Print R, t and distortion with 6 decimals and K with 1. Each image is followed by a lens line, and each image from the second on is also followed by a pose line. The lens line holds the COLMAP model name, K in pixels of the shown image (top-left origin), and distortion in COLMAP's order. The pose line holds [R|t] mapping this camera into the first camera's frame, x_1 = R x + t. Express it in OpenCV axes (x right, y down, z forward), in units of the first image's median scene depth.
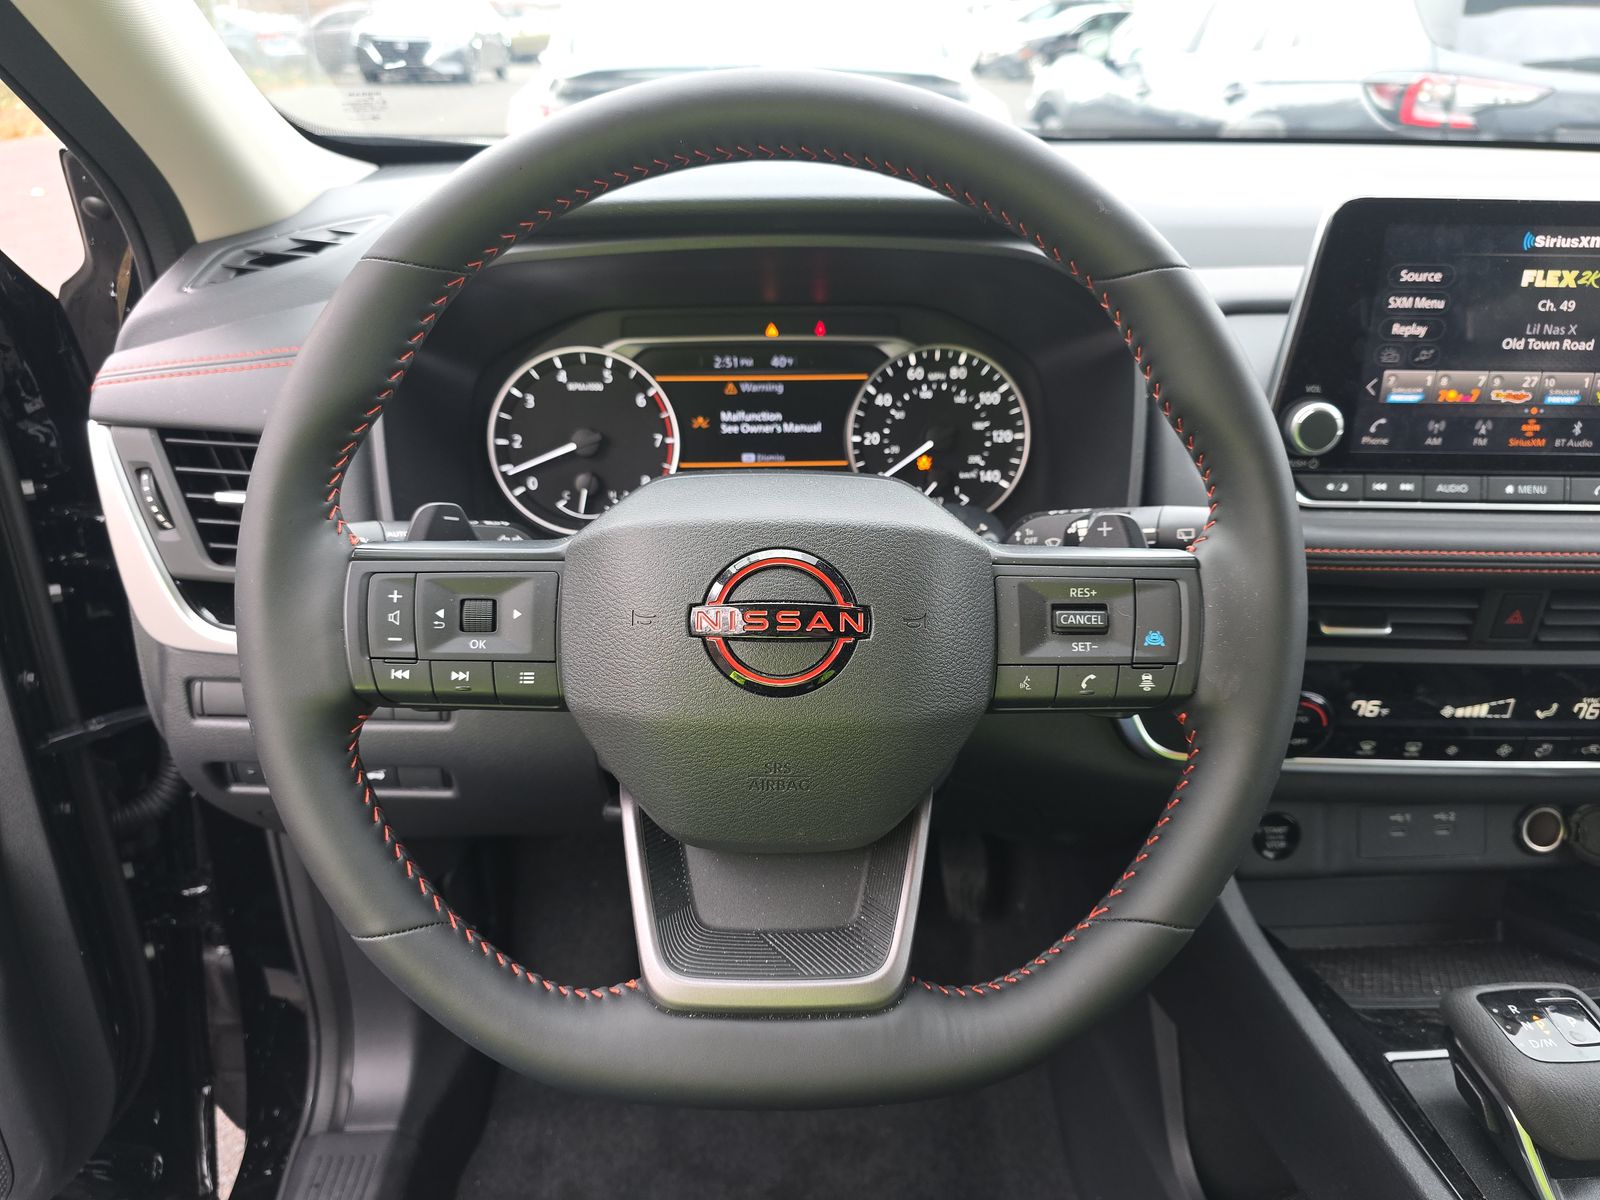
lens RADIAL K [[1049.8, 0, 788.4], [0, 1049.8, 599.2], [0, 0, 1]] dist [0.015228, -0.034222]
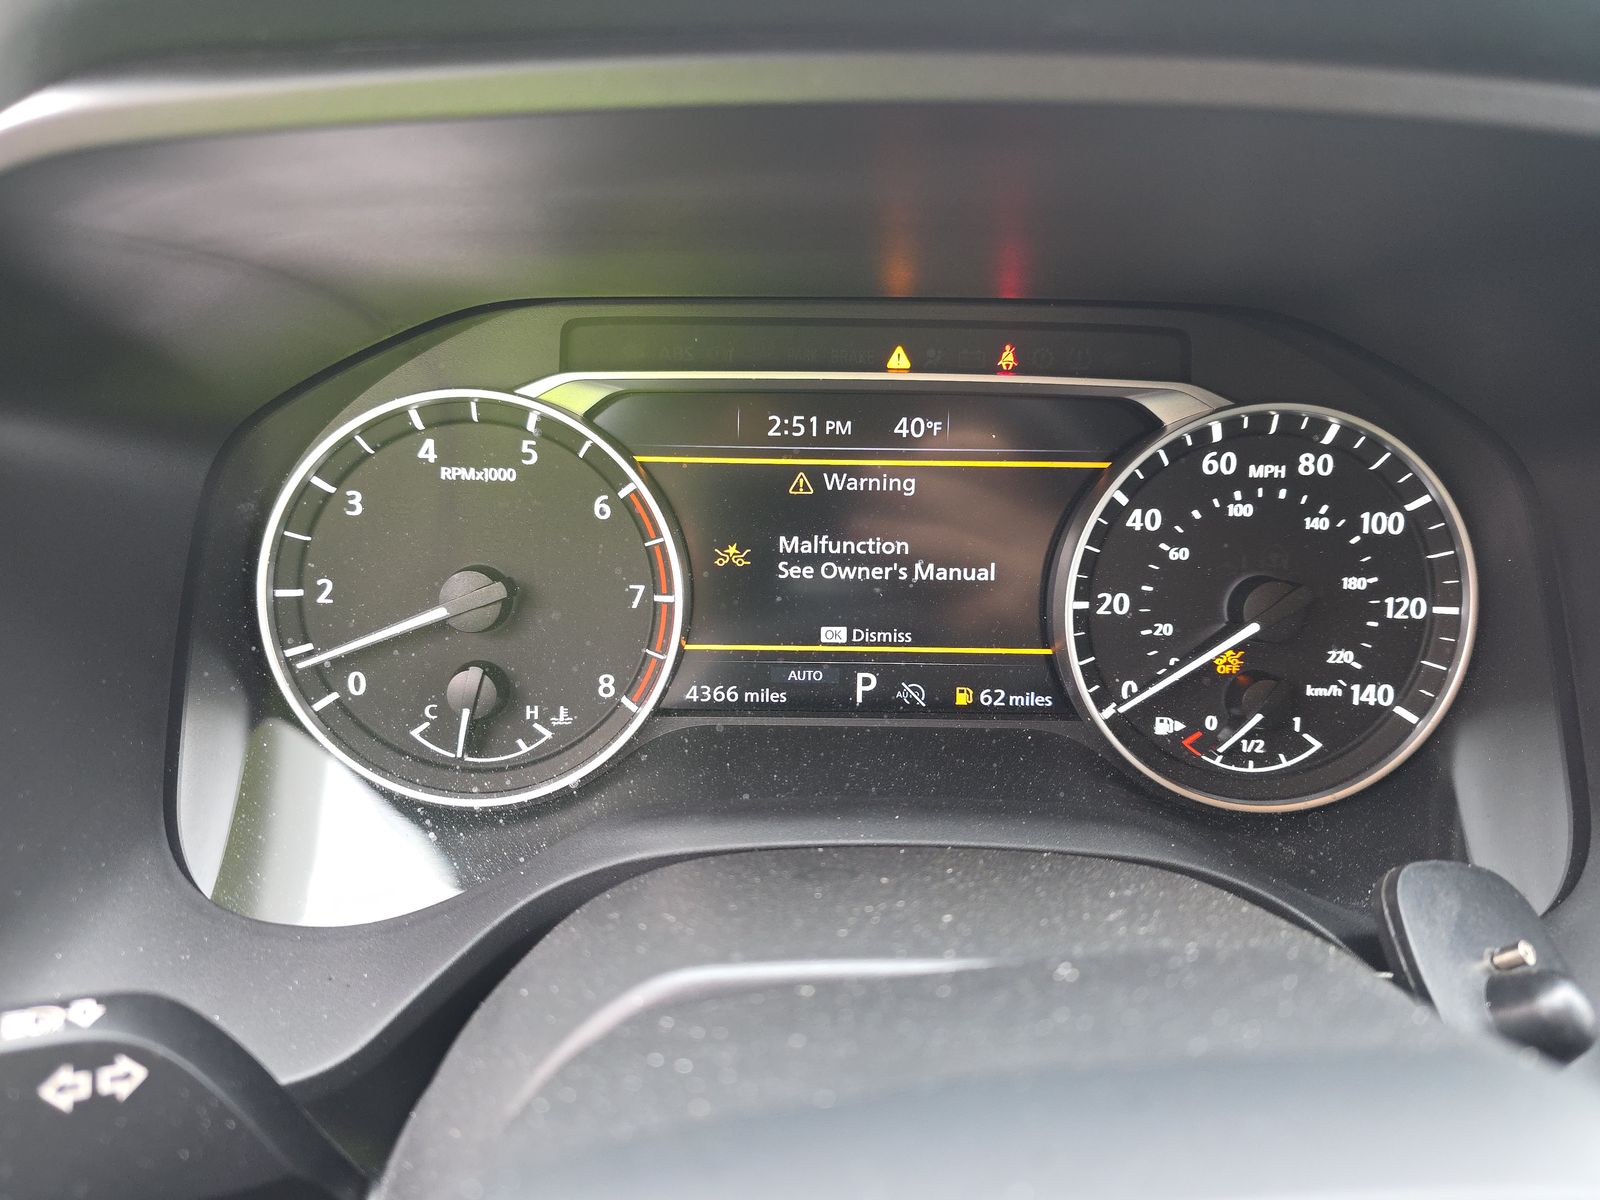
lens RADIAL K [[1049.8, 0, 747.5], [0, 1049.8, 613.9], [0, 0, 1]] dist [0.015228, -0.034222]
pose [[0.998967, 0.032955, -0.031288, -0.063566], [-0.033242, 0.999409, -0.008713, -0.143238], [0.030983, 0.009744, 0.999472, 0.560195]]
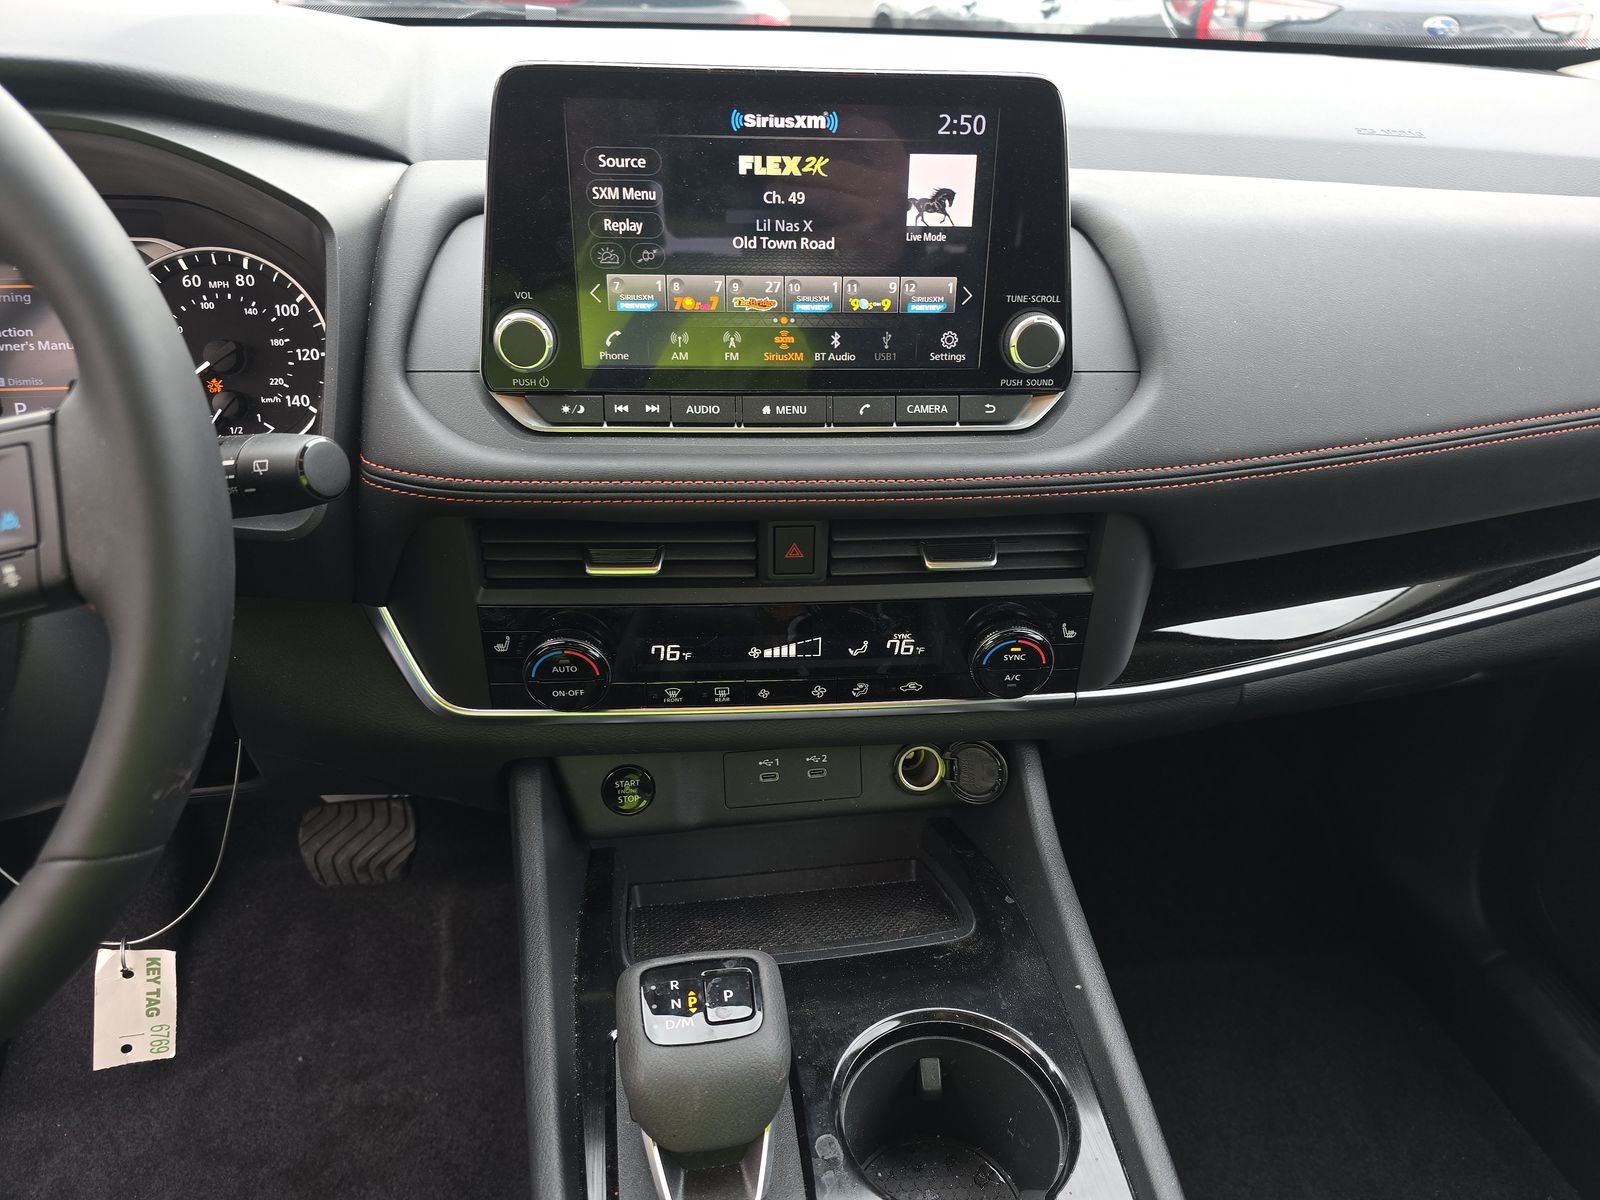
lens RADIAL K [[1049.8, 0, 807.2], [0, 1049.8, 615.4], [0, 0, 1]] dist [0.015228, -0.034222]
pose [[0.992374, -0.034954, 0.118200, 0.517590], [0.025143, 0.996191, 0.083499, -0.002216], [-0.120669, -0.079890, 0.989473, 0.073282]]
